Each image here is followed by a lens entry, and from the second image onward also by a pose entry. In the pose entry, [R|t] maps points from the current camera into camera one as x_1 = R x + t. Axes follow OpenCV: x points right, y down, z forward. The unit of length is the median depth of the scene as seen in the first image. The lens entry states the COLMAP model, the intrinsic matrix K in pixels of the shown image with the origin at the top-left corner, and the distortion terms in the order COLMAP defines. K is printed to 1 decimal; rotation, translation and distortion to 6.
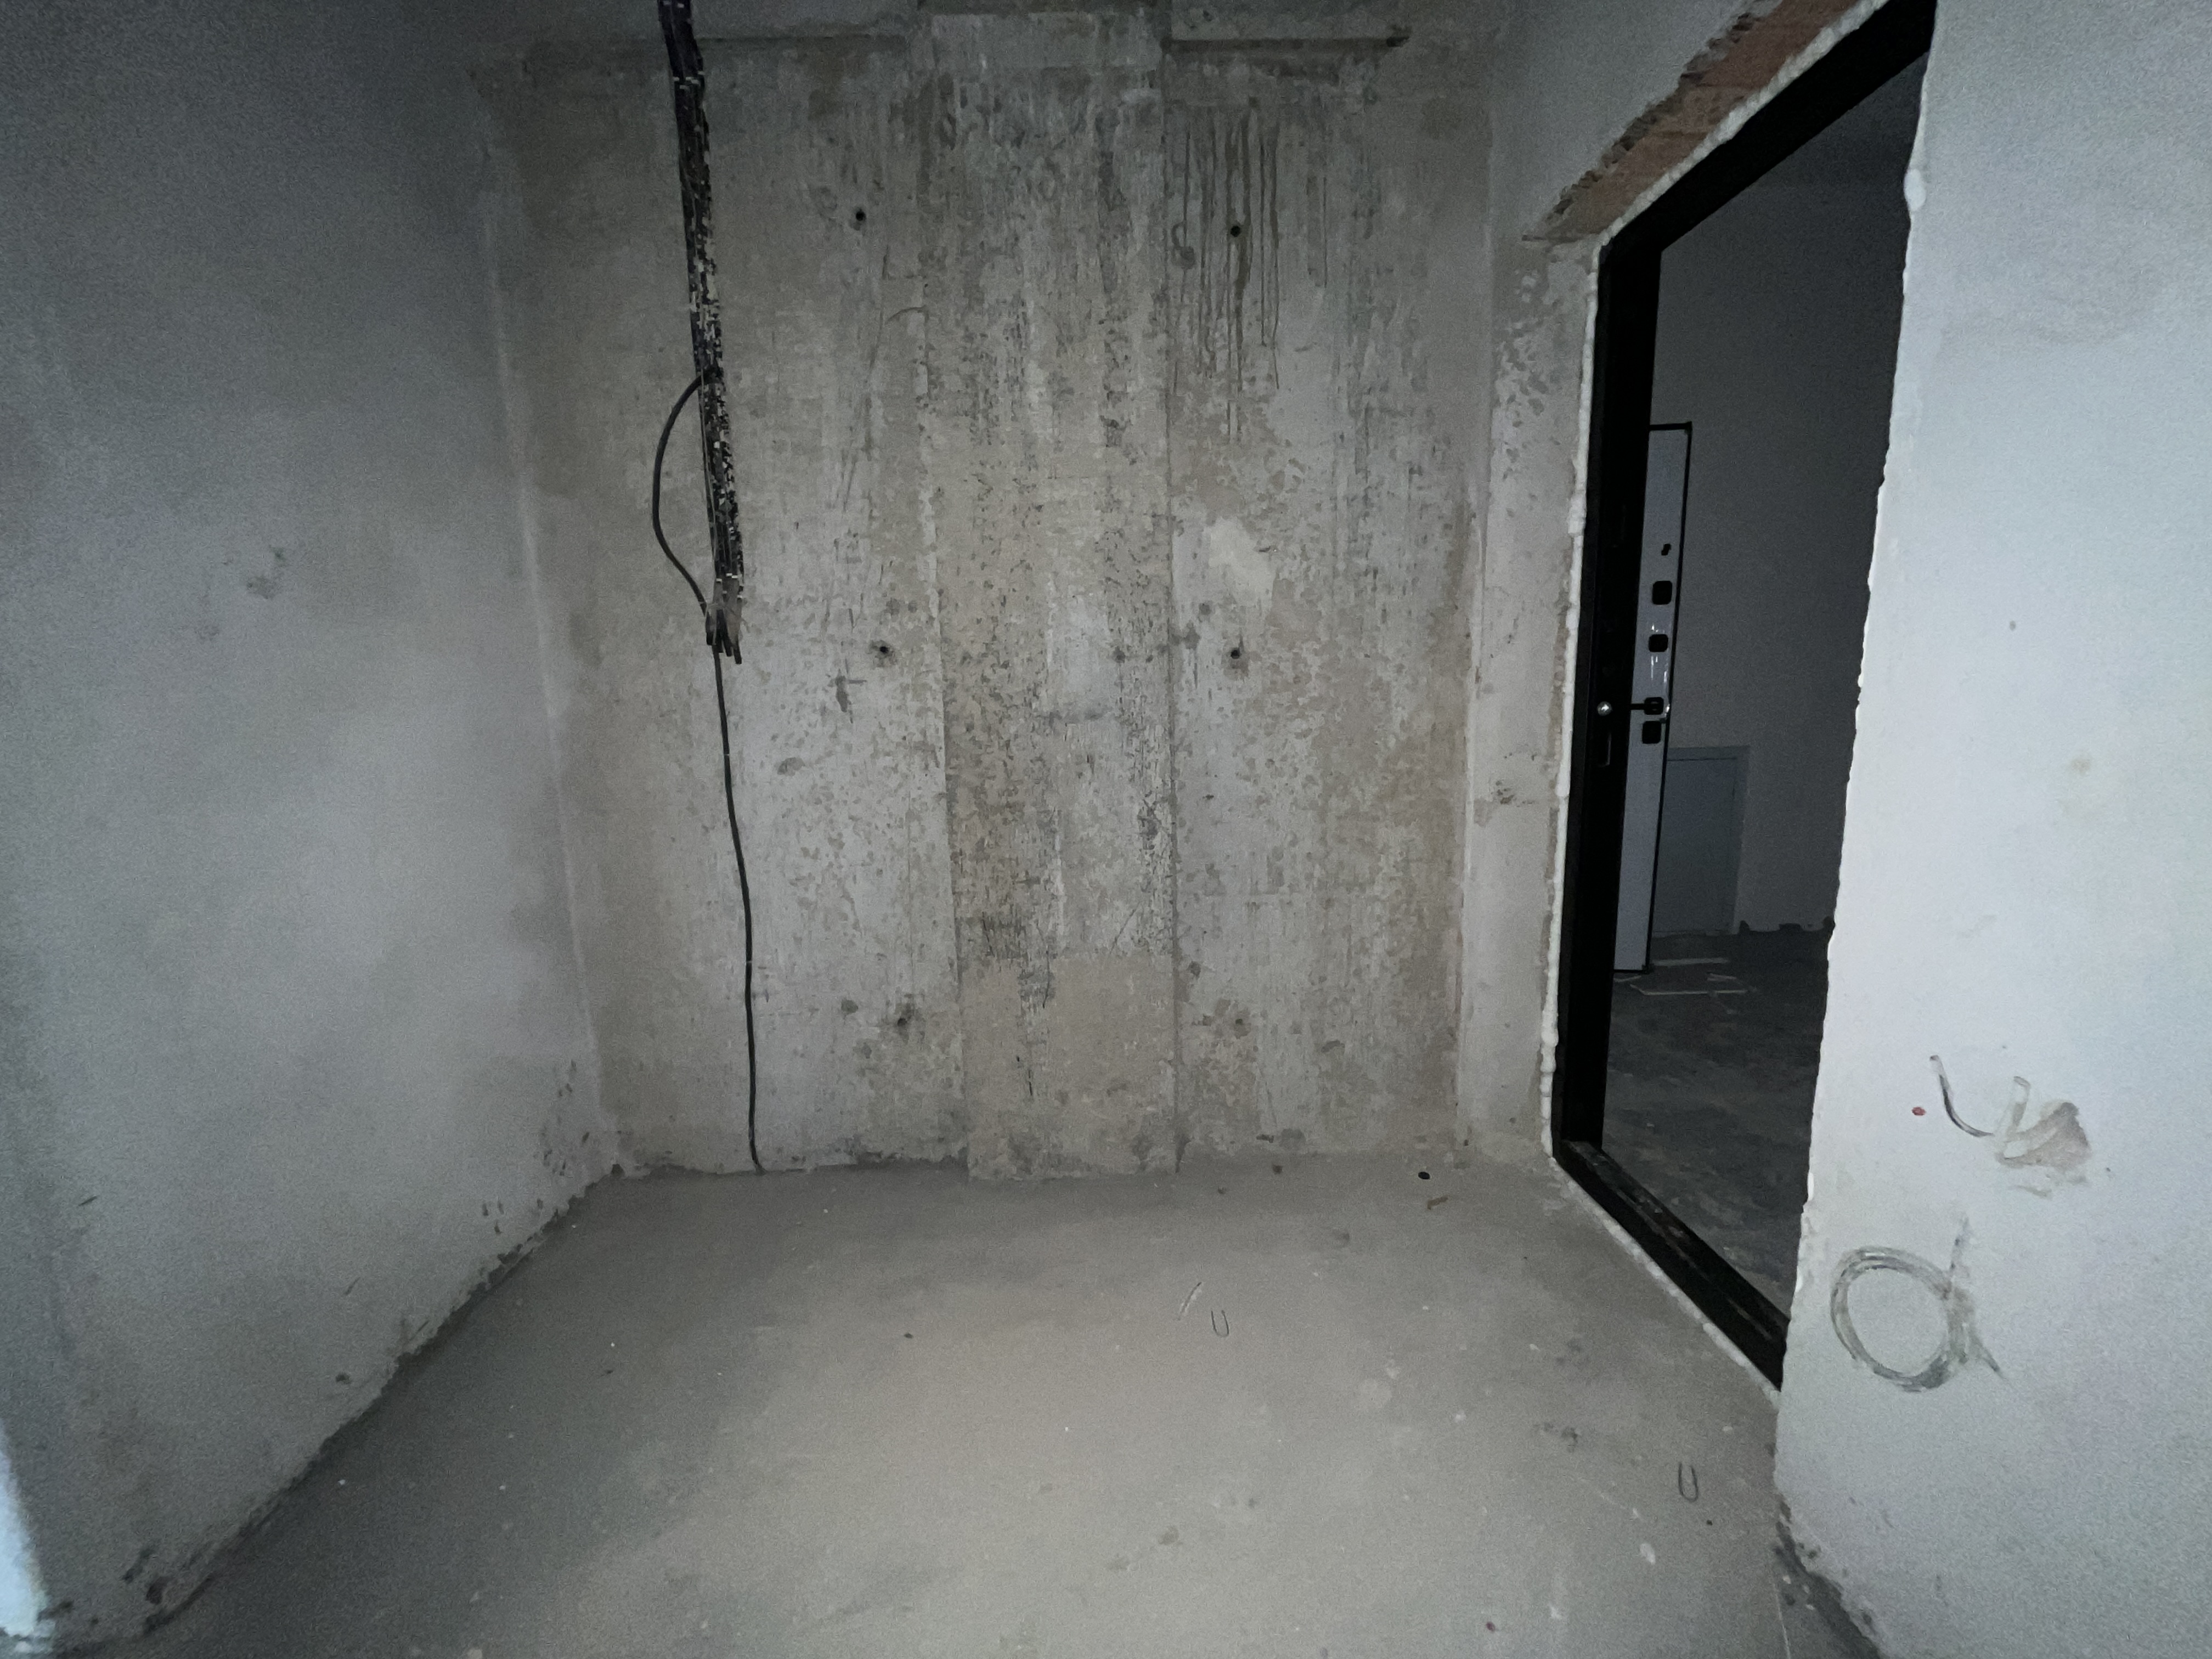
lens RADIAL K [[889.8, 0, 1107.7], [0, 889.8, 830.9], [0, 0, 1]] dist [-0.003275, -0.000365]
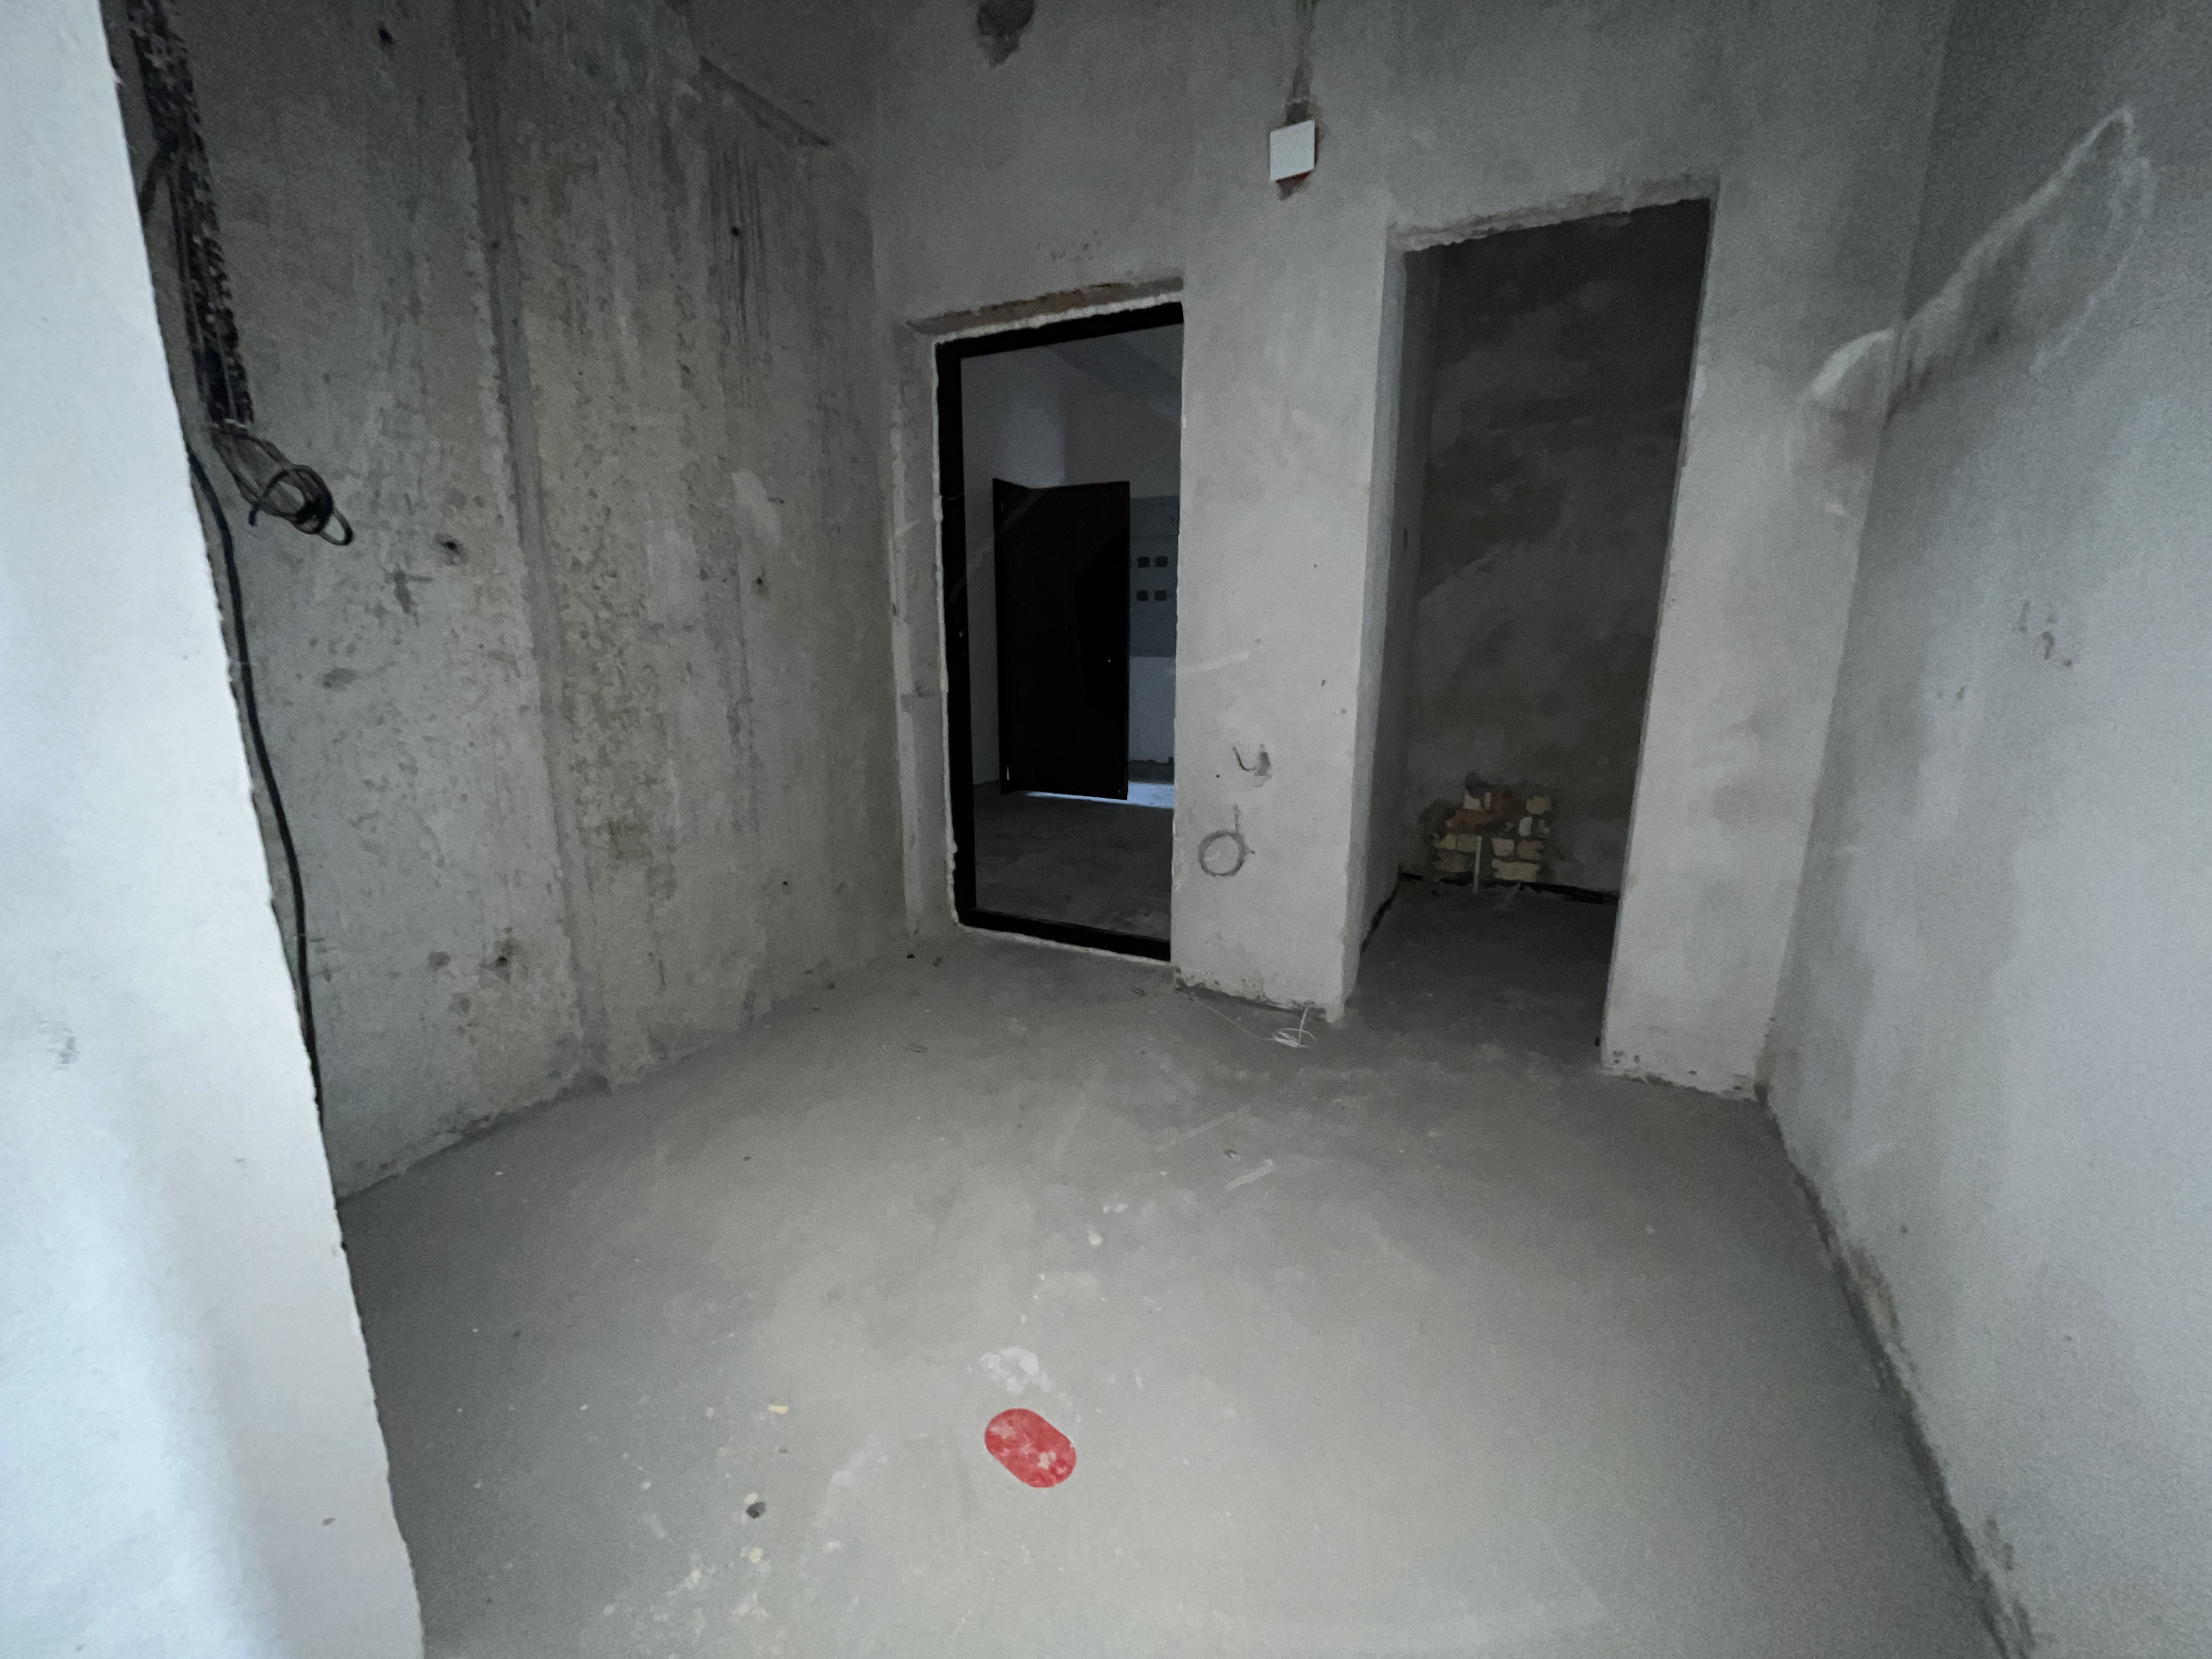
lens RADIAL K [[889.8, 0, 1105.3], [0, 889.8, 829.1], [0, 0, 1]] dist [-0.003275, -0.000365]
pose [[0.466636, -0.160321, 0.869798, -0.776811], [0.127199, 0.985375, 0.113384, 0.061202], [-0.875255, 0.057729, 0.480204, 0.009773]]
